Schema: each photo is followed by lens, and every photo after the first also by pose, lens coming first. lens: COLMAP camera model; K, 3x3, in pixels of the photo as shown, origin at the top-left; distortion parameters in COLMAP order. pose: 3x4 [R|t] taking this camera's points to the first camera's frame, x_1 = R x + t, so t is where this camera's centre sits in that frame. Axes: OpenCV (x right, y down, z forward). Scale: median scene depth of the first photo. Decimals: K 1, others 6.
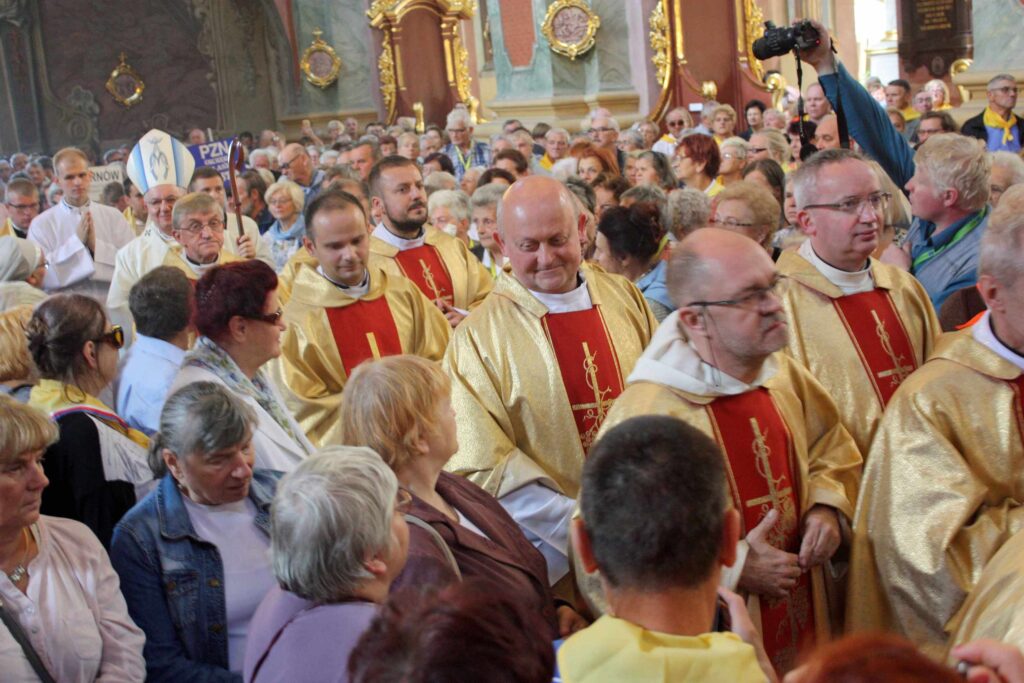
lens RADIAL K [[1474.3, 0, 517.5], [0, 1474.3, 337.3], [0, 0, 1]] dist [-0.012507, 0.000000]
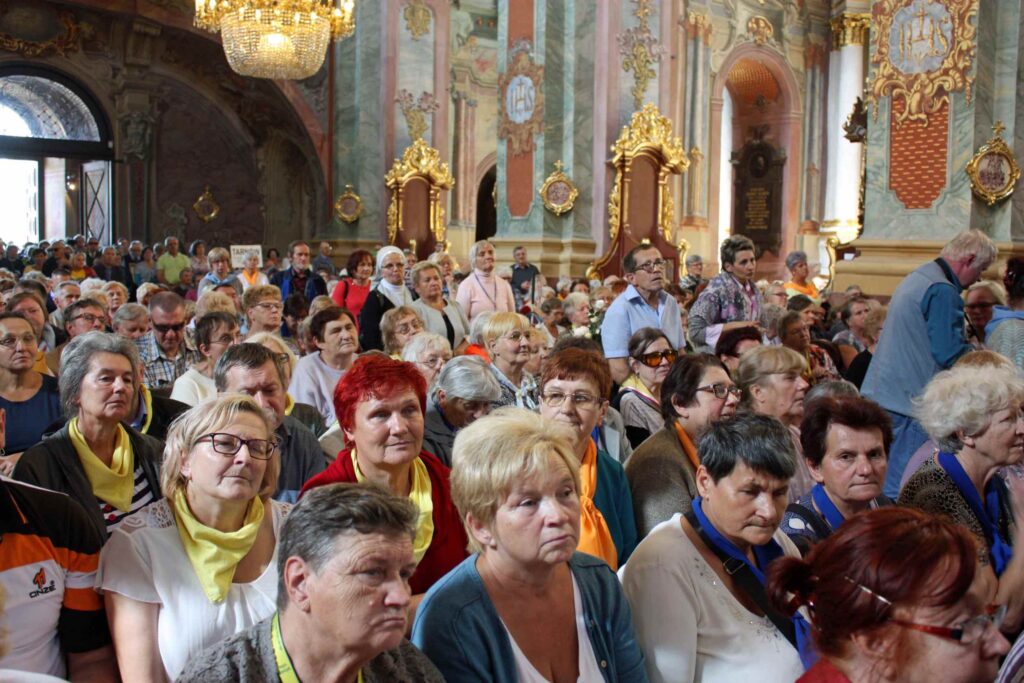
lens RADIAL K [[995.6, 0, 510.2], [0, 995.6, 334.6], [0, 0, 1]] dist [-0.084153, 0.000000]
pose [[0.983703, 0.099725, 0.149610, -0.110526], [-0.084267, 0.990753, -0.106338, 0.035849], [-0.158831, 0.091997, 0.983010, -0.001683]]
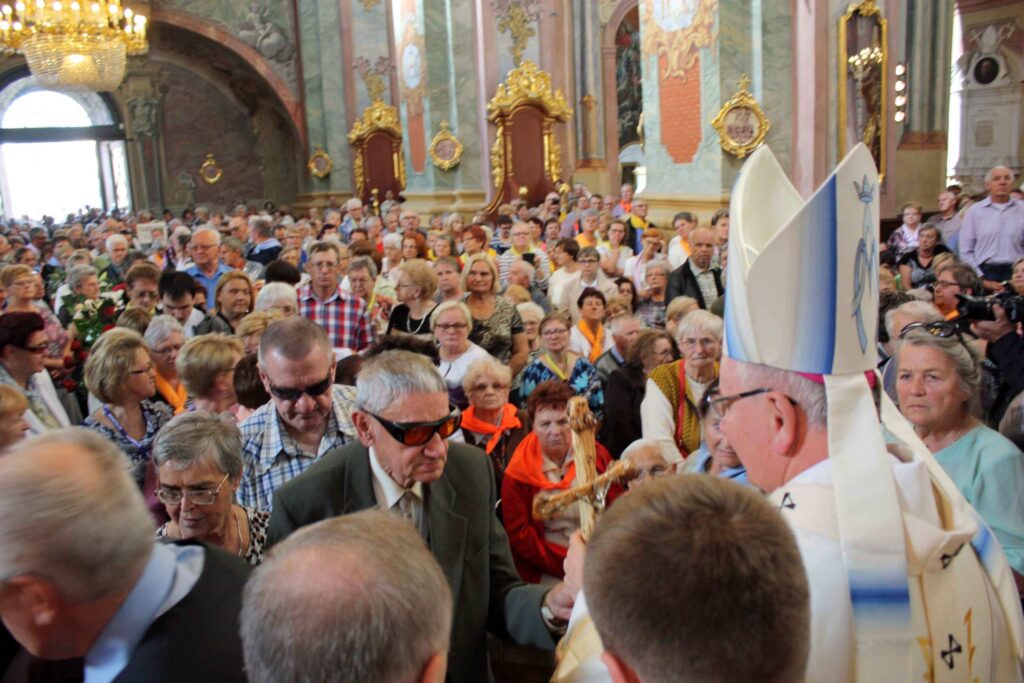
lens RADIAL K [[854.9, 0, 509.0], [0, 854.9, 339.7], [0, 0, 1]] dist [-0.135725, 0.062580]
pose [[0.998385, 0.043372, 0.036690, 0.058795], [-0.044099, 0.998842, 0.019240, -0.009731], [-0.035813, -0.020827, 0.999141, 0.004893]]
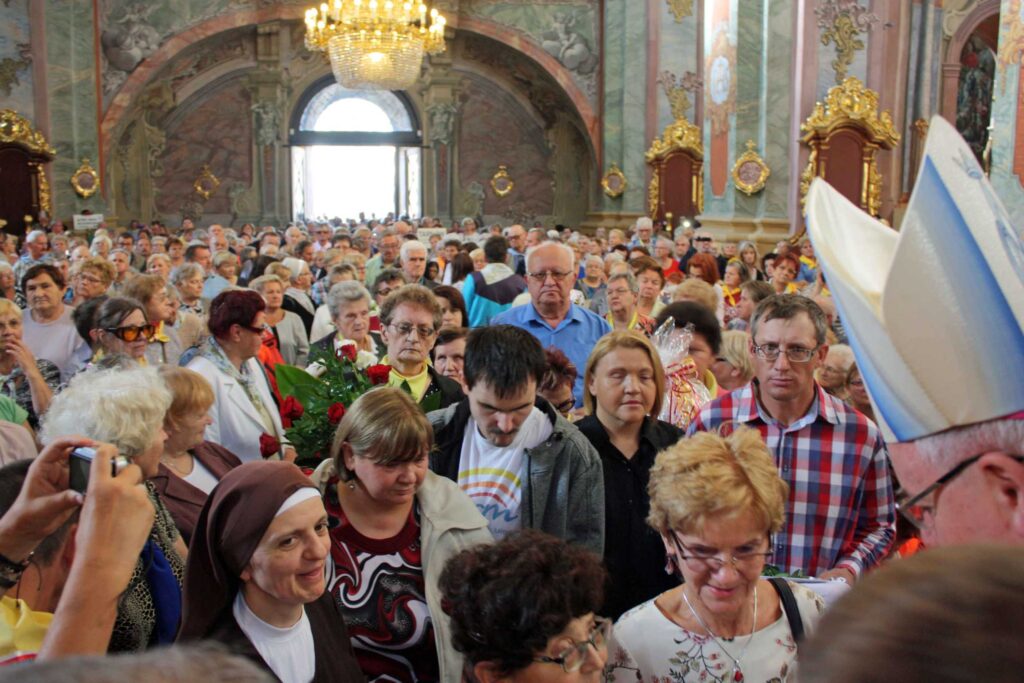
lens RADIAL K [[897.7, 0, 516.3], [0, 897.7, 341.2], [0, 0, 1]] dist [-0.142508, 0.133920]
pose [[0.950835, 0.143363, -0.274517, 0.059298], [-0.145646, 0.989262, 0.012160, -0.008664], [0.273313, 0.028420, 0.961505, 0.030128]]
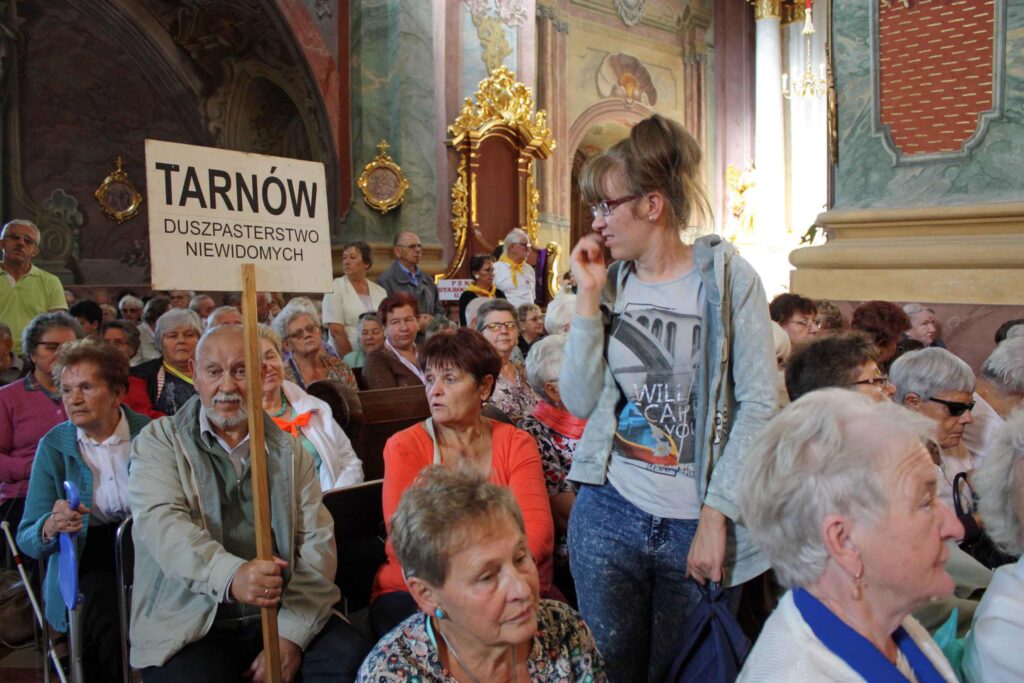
lens RADIAL K [[826.8, 0, 511.1], [0, 826.8, 342.9], [0, 0, 1]] dist [-0.107738, 0.030167]
pose [[0.961173, 0.066860, 0.267725, -0.181941], [-0.034264, 0.991612, -0.124627, -0.043147], [-0.273812, 0.110615, 0.955401, 0.553464]]
